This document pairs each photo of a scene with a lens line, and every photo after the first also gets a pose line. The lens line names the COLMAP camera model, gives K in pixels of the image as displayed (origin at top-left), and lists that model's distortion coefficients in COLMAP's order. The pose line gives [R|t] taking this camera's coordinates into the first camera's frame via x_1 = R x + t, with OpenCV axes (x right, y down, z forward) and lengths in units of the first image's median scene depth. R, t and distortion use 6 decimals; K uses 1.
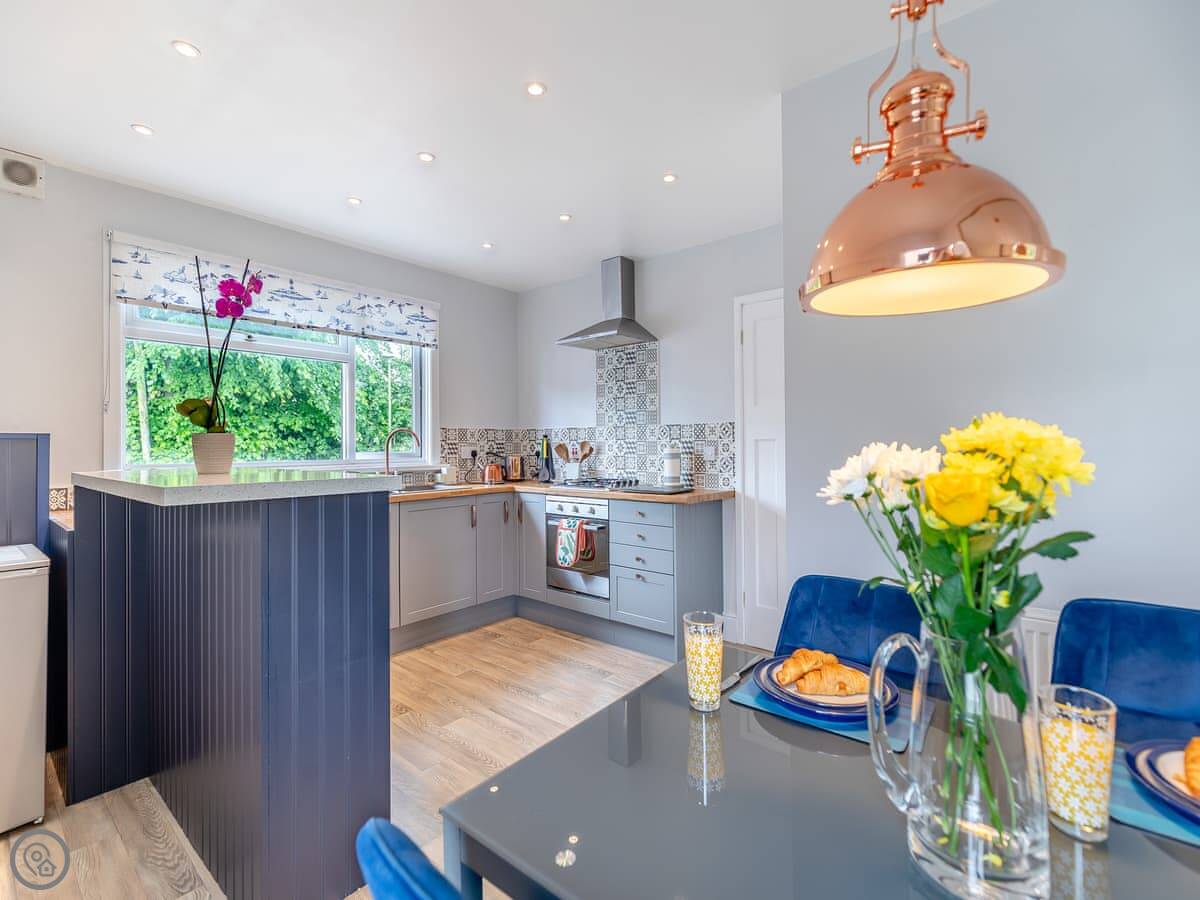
lens RADIAL K [[542.2, 0, 600.0], [0, 542.2, 450.0], [0, 0, 1]] dist [0.003349, -0.005371]
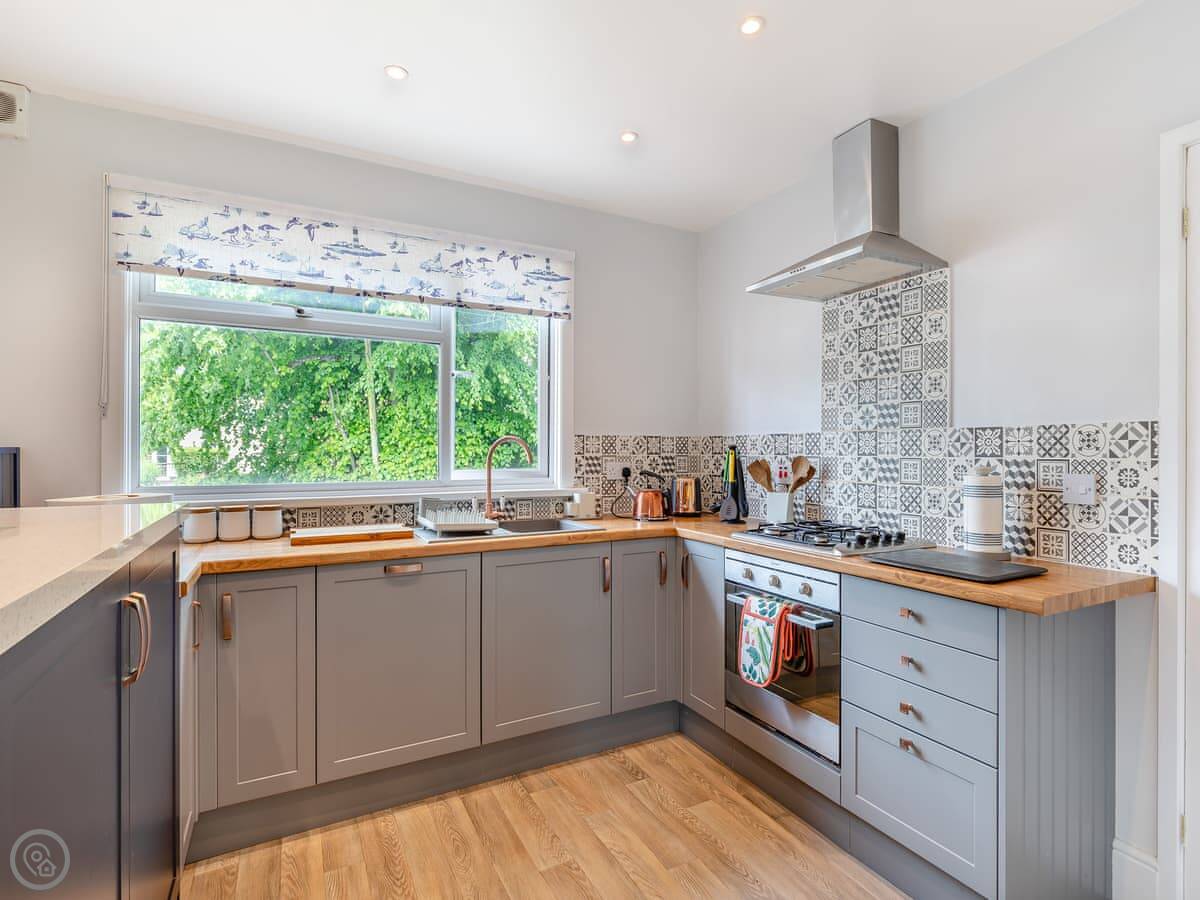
lens RADIAL K [[542.2, 0, 600.0], [0, 542.2, 450.0], [0, 0, 1]] dist [0.003349, -0.005371]
pose [[0.912897, 0.009181, -0.408086, 0.015385], [-0.012461, 0.999908, -0.005381, -0.018853], [0.407999, 0.009998, 0.912928, 0.400424]]
